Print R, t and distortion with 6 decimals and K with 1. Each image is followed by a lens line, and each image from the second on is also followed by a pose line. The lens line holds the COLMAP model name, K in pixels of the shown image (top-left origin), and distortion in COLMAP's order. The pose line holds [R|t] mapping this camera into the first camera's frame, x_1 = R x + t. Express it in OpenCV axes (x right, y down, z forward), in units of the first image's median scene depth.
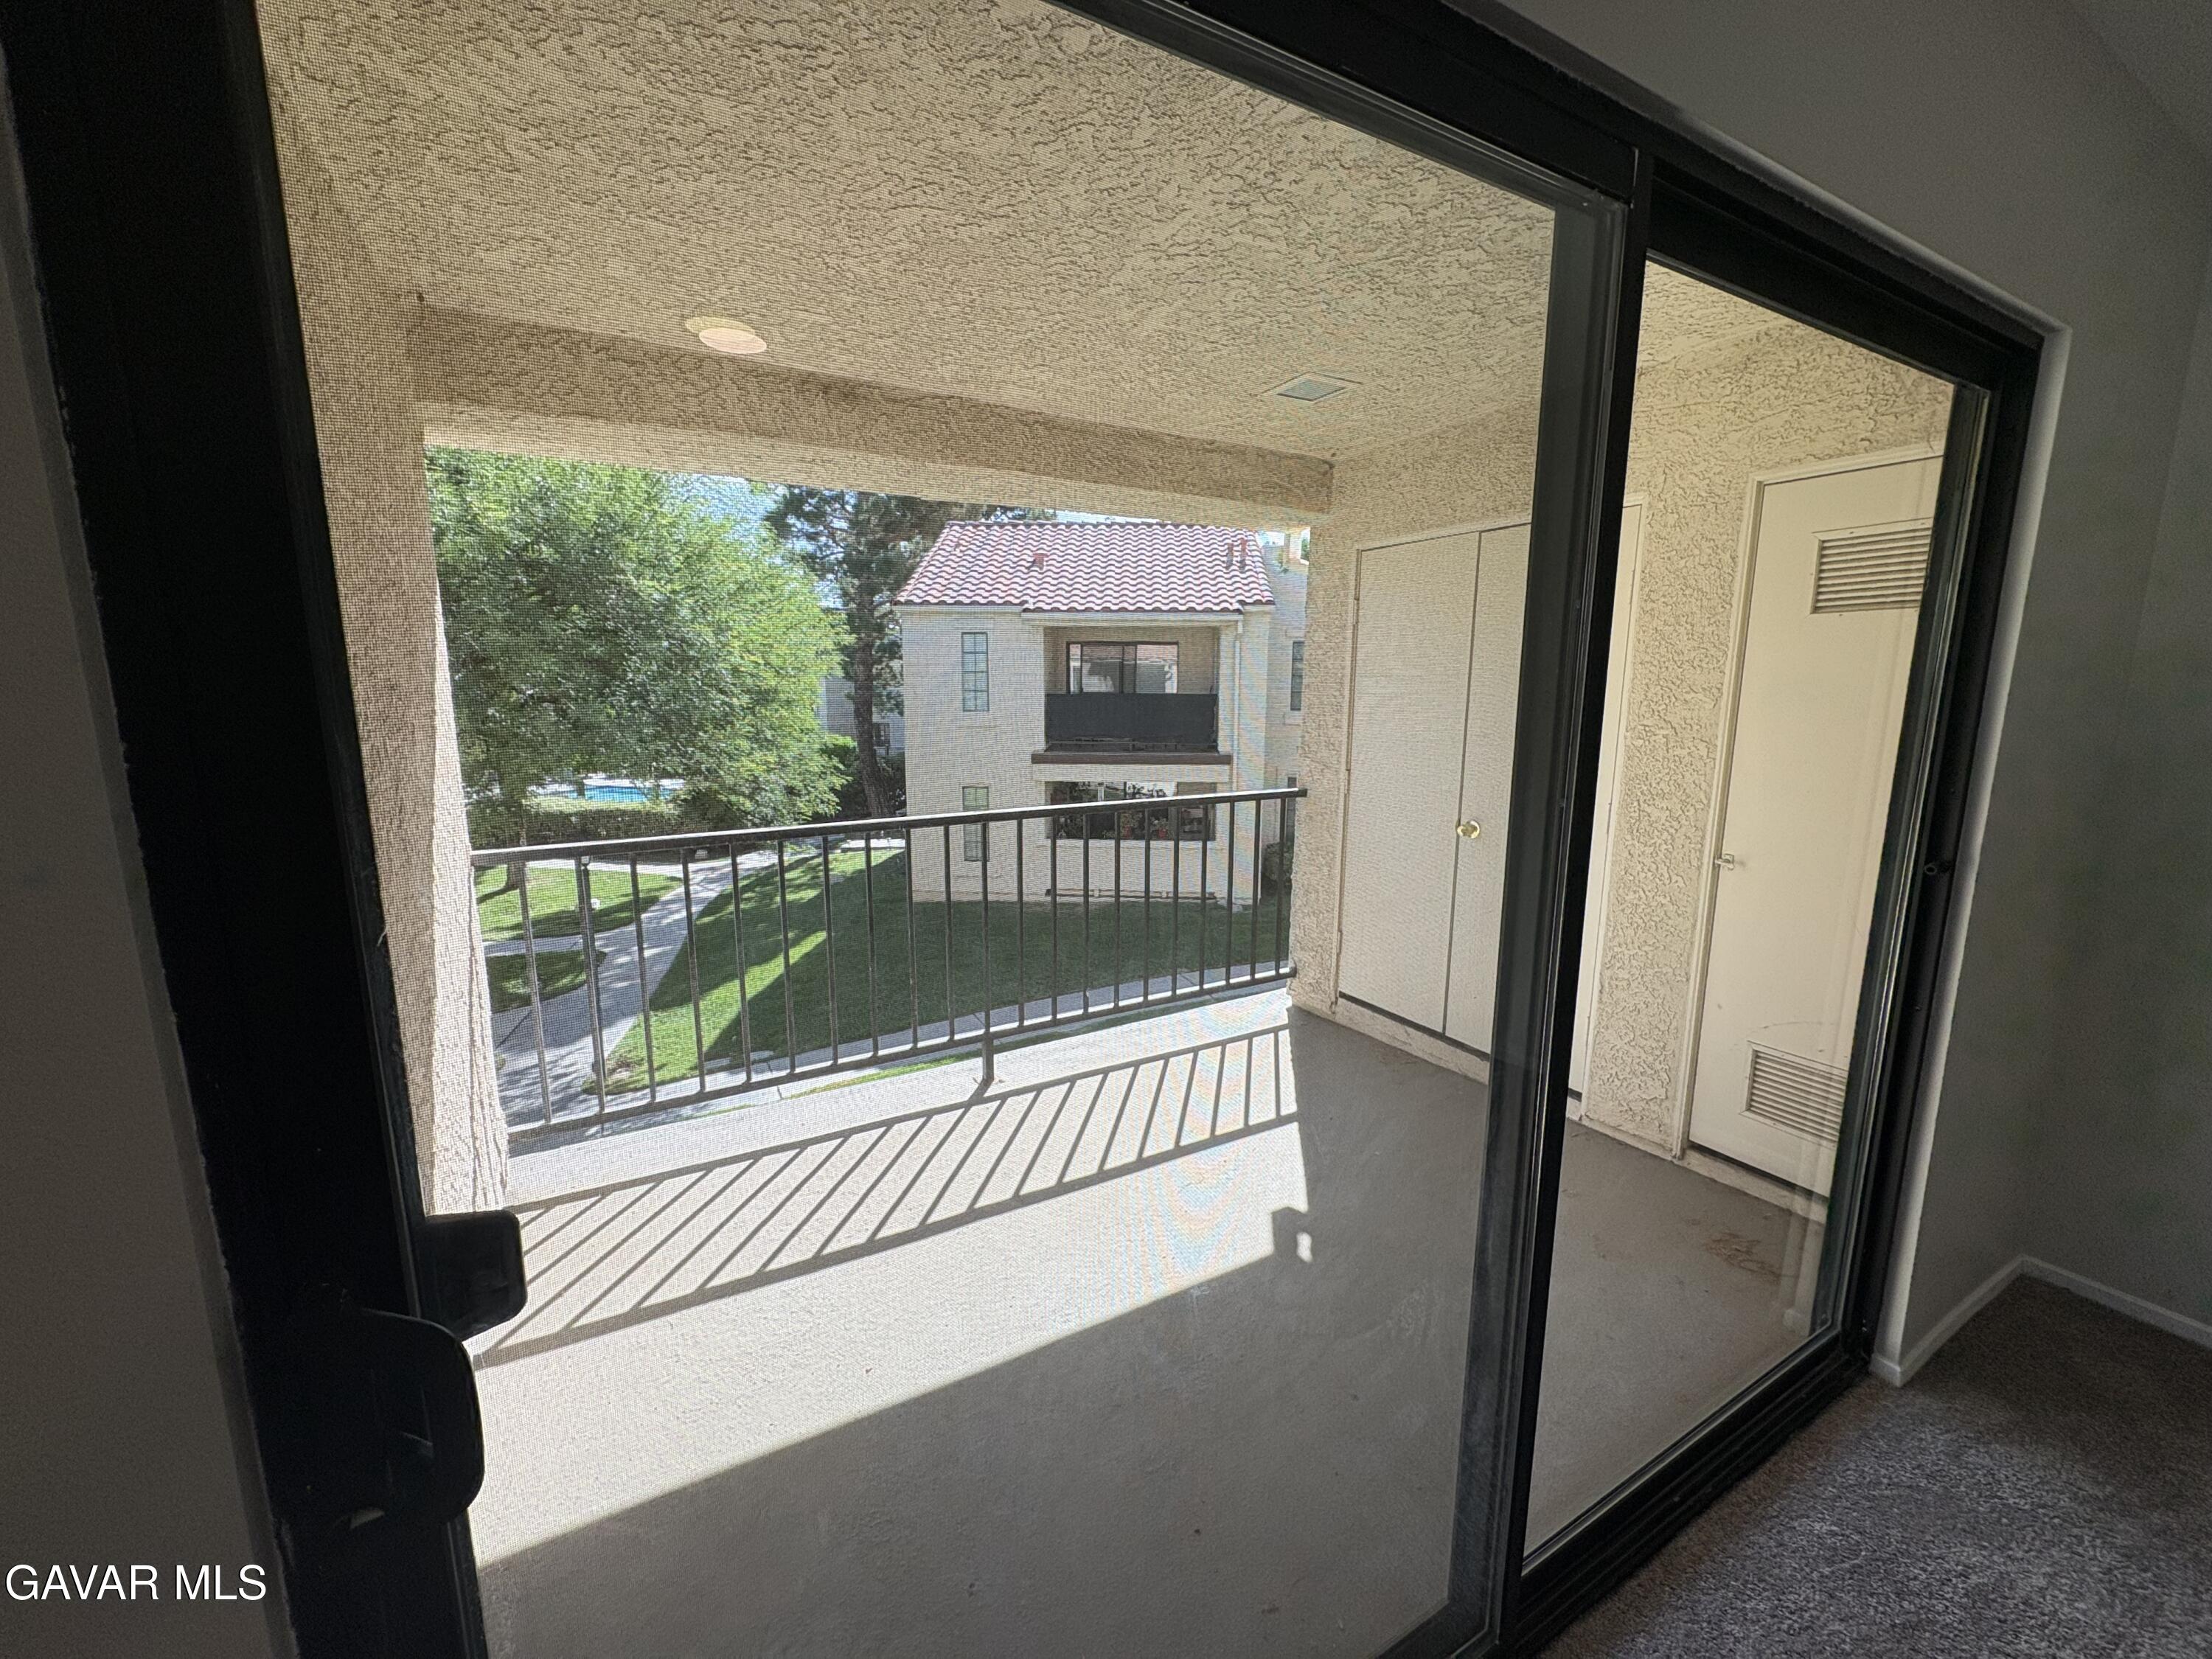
lens RADIAL K [[879.6, 0, 1105.2], [0, 879.6, 831.4], [0, 0, 1]] dist [0.001295, 0.000169]
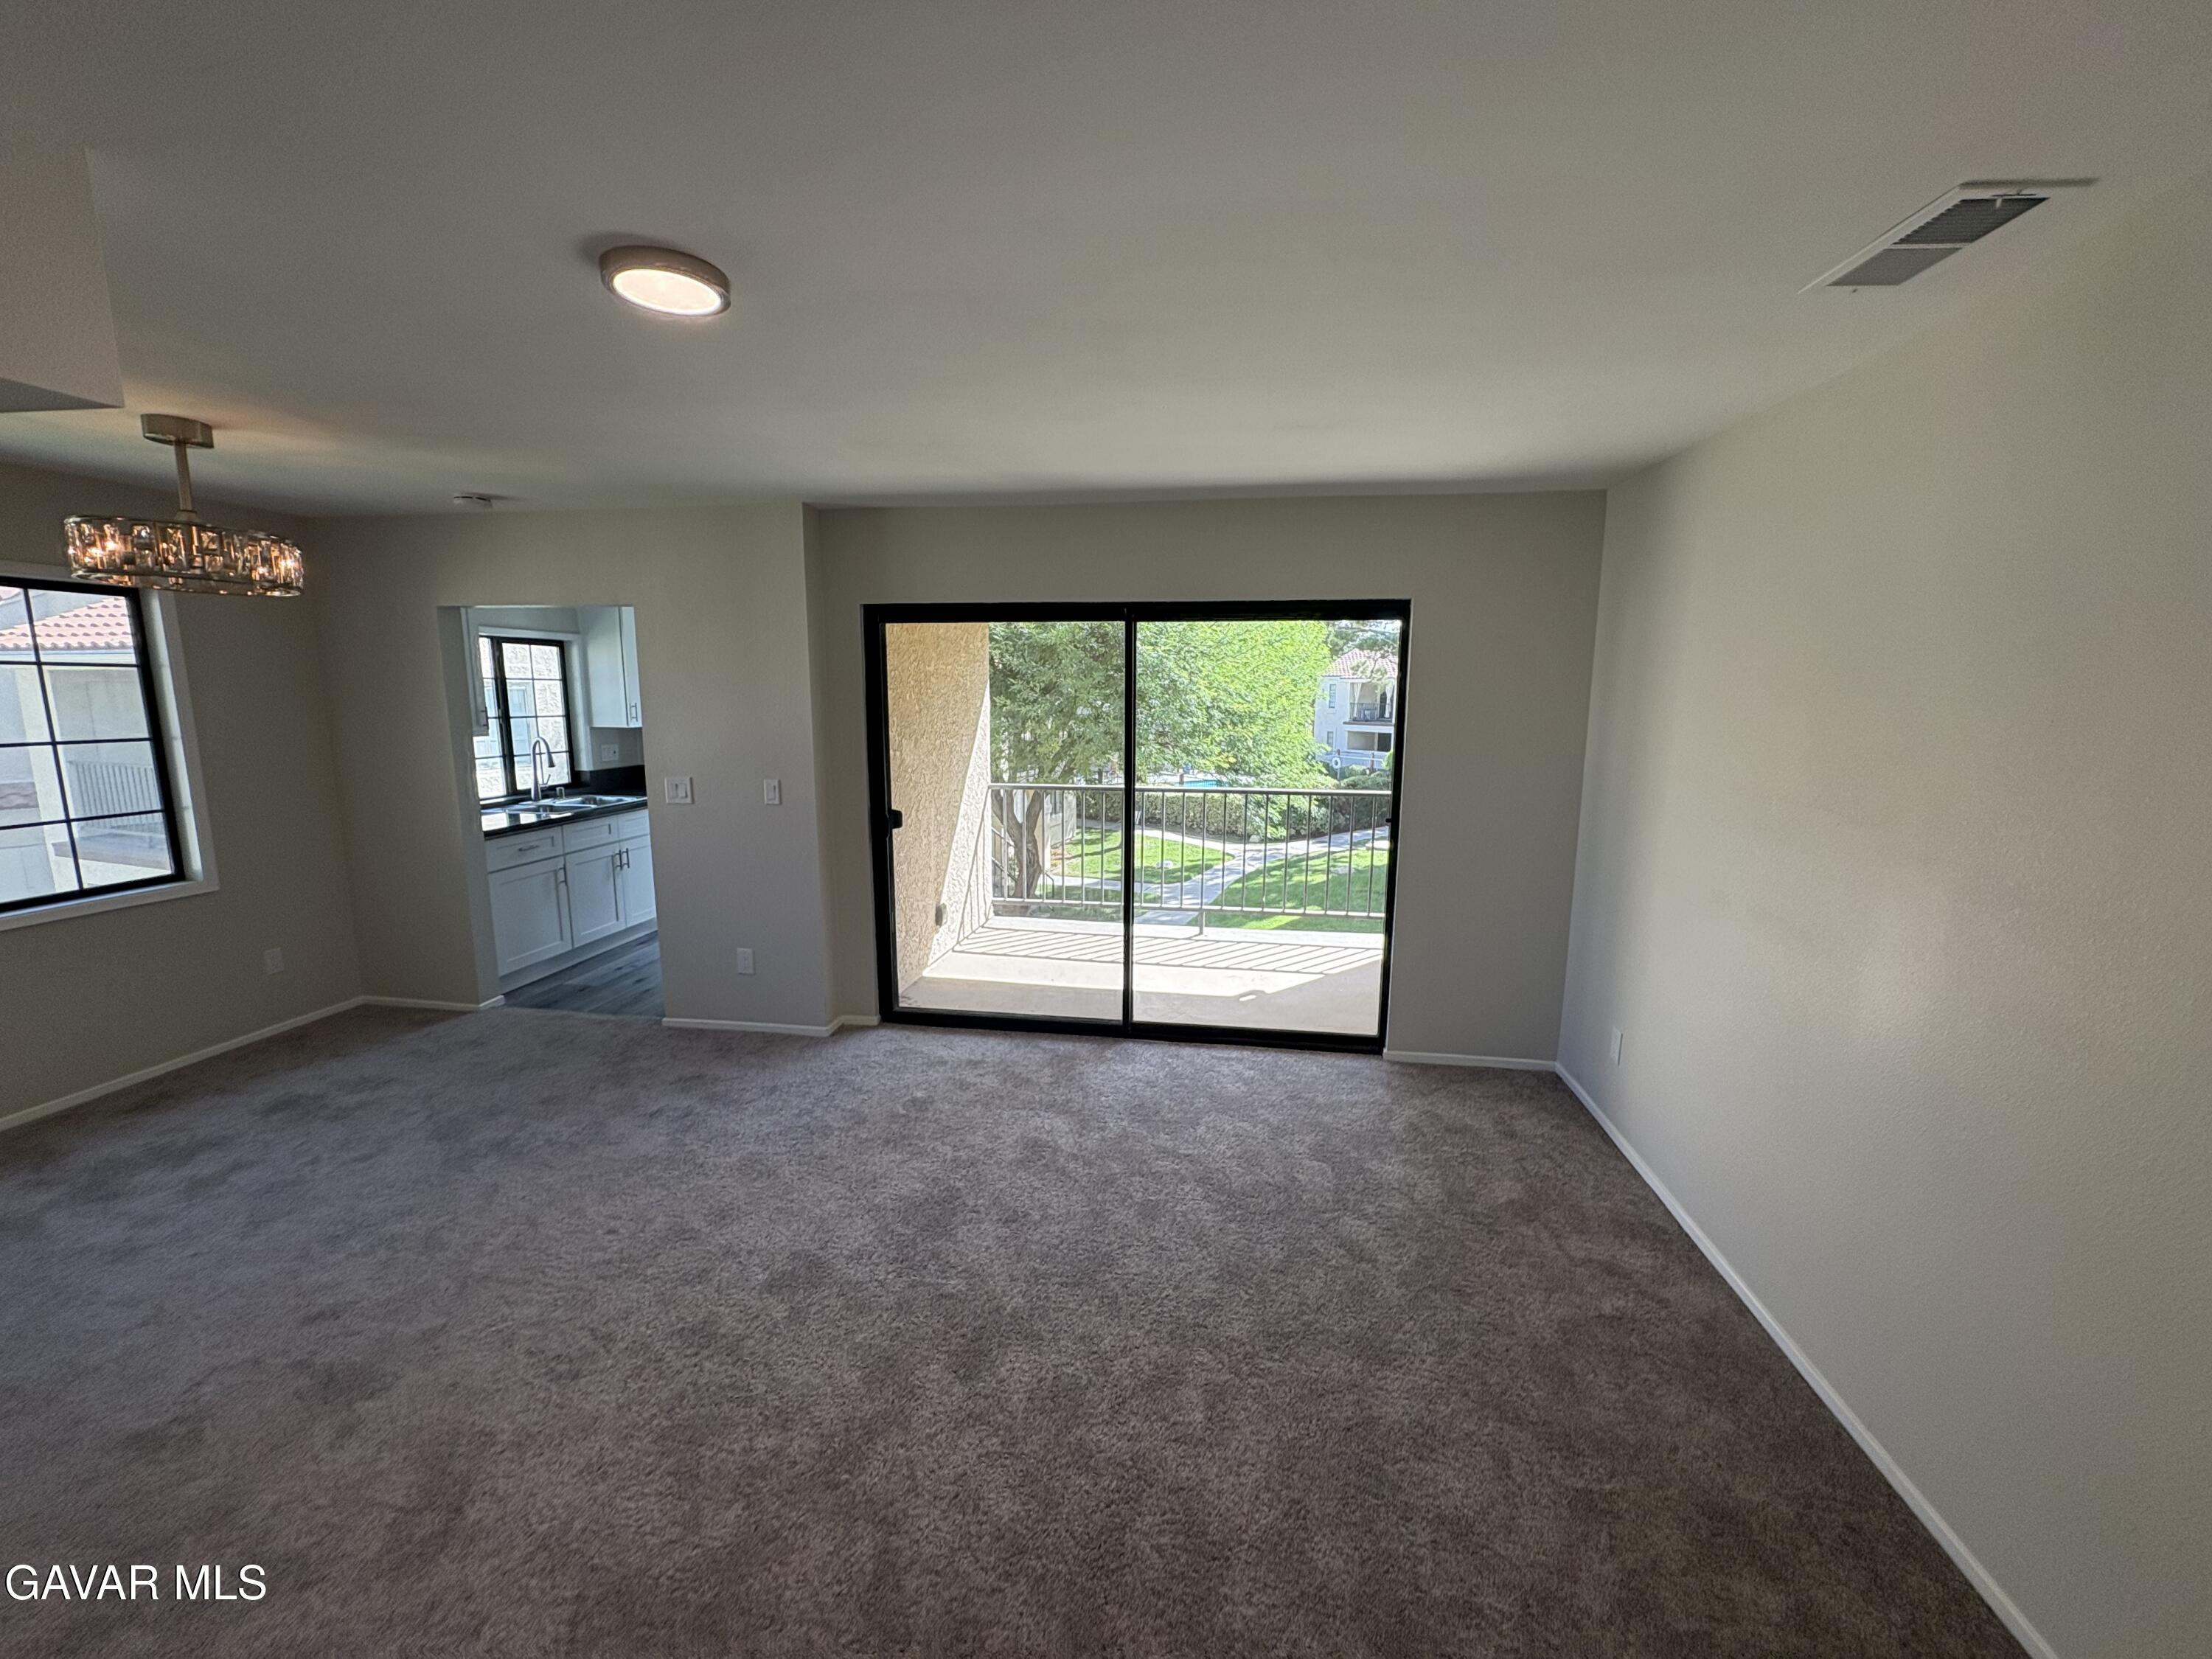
lens RADIAL K [[879.6, 0, 1105.2], [0, 879.6, 831.4], [0, 0, 1]] dist [0.001295, 0.000169]
pose [[0.788782, 0.096502, -0.607050, 0.802514], [-0.101091, 0.994518, 0.026743, 0.039886], [0.606303, 0.040273, 0.794213, -0.585374]]
